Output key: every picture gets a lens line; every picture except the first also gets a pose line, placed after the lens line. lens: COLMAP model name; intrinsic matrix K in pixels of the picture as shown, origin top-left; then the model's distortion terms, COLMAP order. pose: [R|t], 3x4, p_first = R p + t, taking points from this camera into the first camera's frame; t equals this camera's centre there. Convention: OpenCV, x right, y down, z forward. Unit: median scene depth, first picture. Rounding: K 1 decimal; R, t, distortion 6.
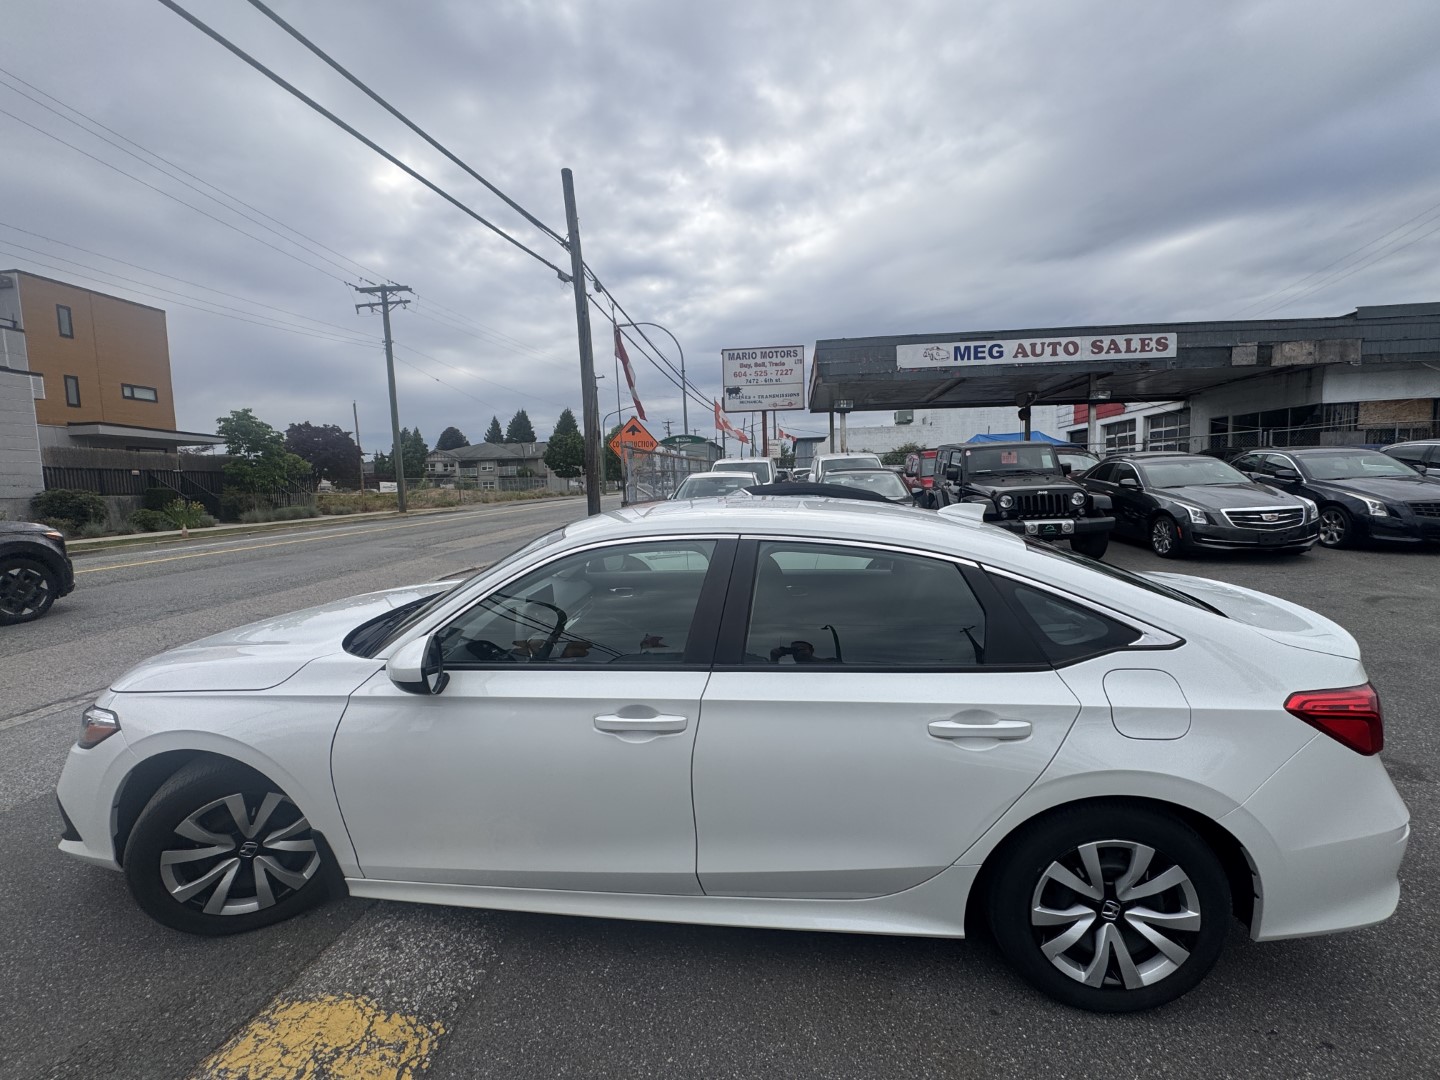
lens RADIAL K [[589.2, 0, 720.0], [0, 589.2, 540.0], [0, 0, 1]] dist [0.005629, 0.000255]
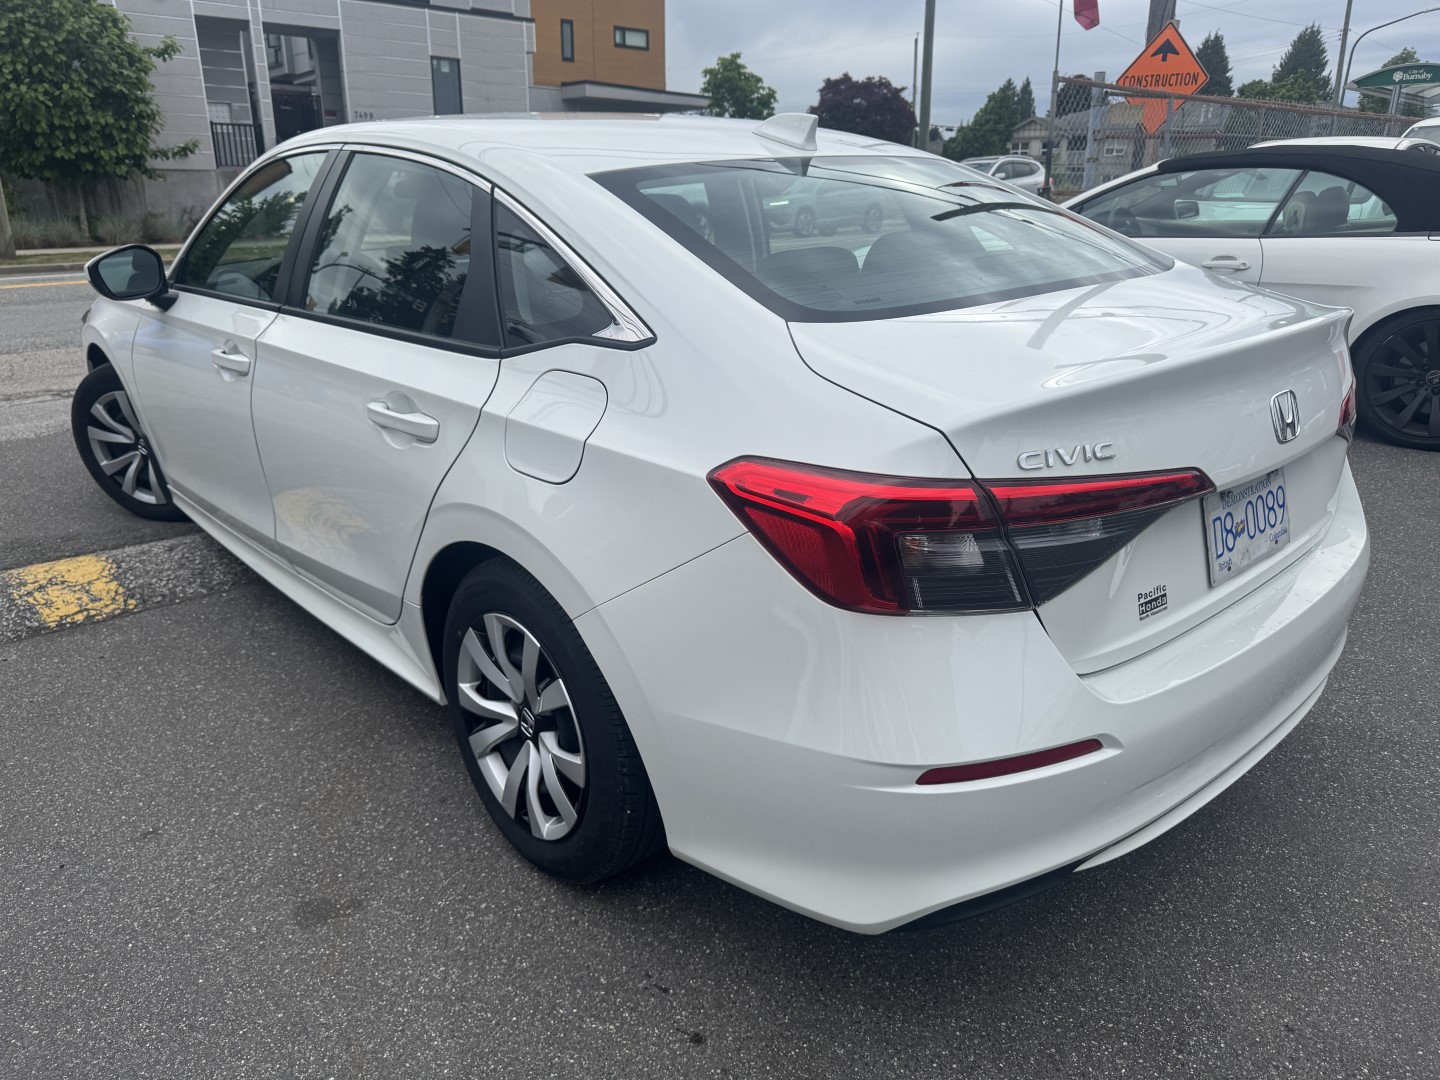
lens RADIAL K [[1004.0, 0, 748.4], [0, 1004.0, 538.5], [0, 0, 1]] dist [0.006630, 0.002505]
pose [[0.763199, 0.239307, -0.600216, 1.446285], [-0.085768, 0.958191, 0.272973, 0.085594], [0.640446, -0.156853, 0.751815, 0.323641]]
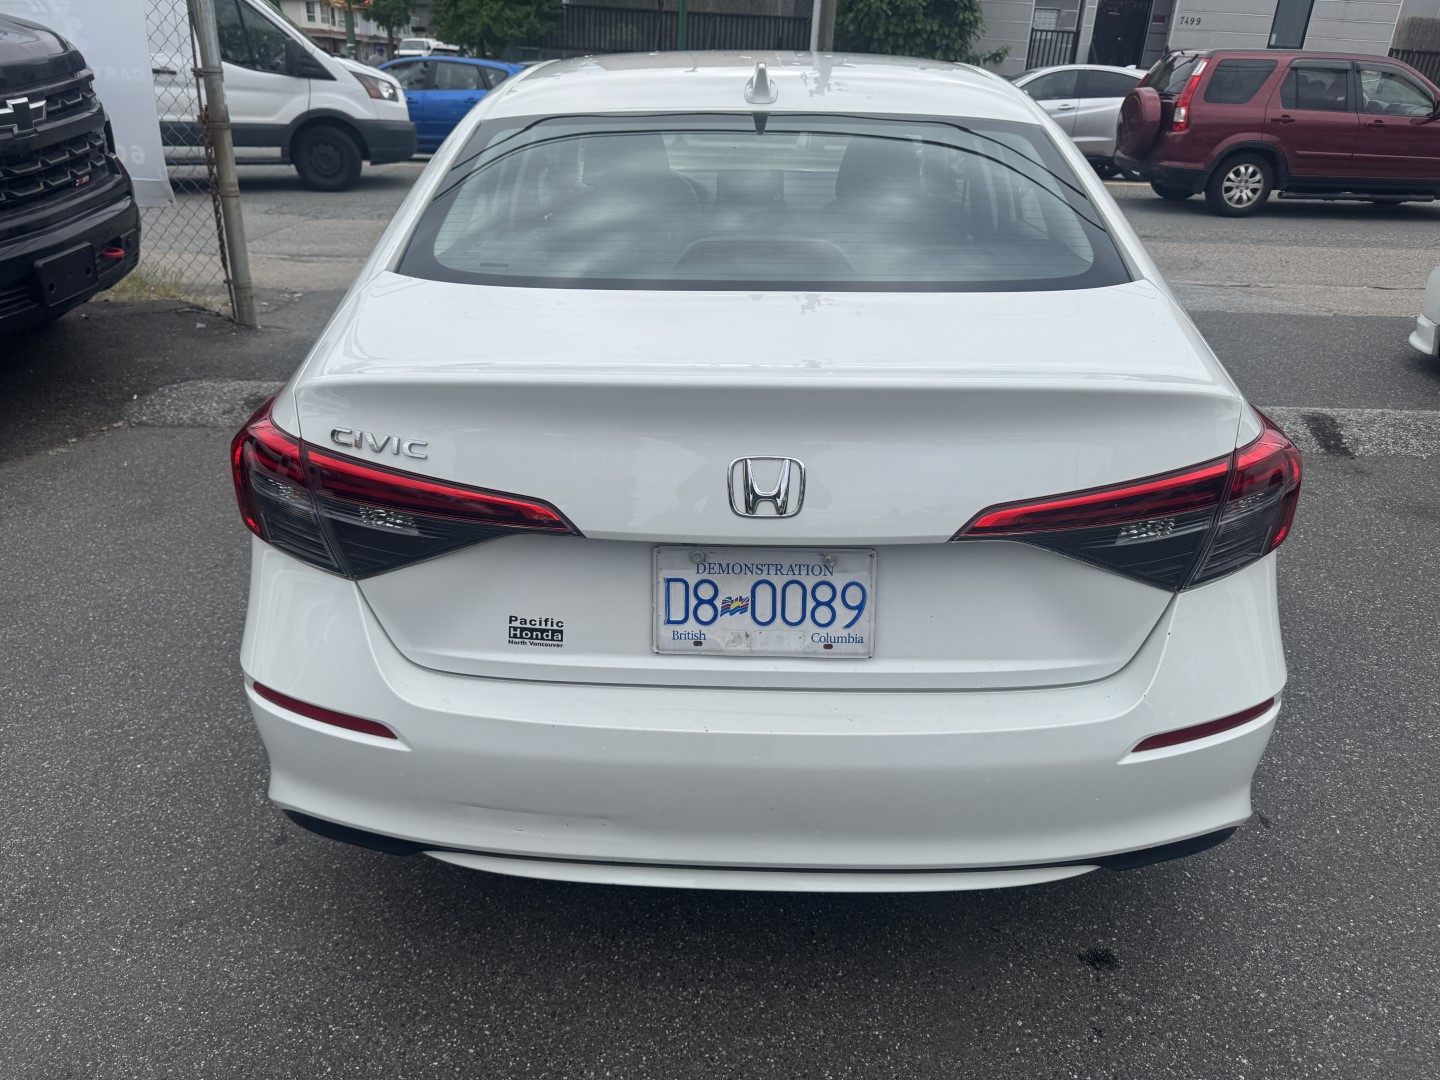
lens RADIAL K [[1004.0, 0, 748.4], [0, 1004.0, 538.5], [0, 0, 1]] dist [0.006630, 0.002505]
pose [[0.137441, 0.444490, -0.885177, 1.477852], [-0.147900, 0.892849, 0.425378, 0.073627], [0.979406, 0.072454, 0.188454, 0.383666]]
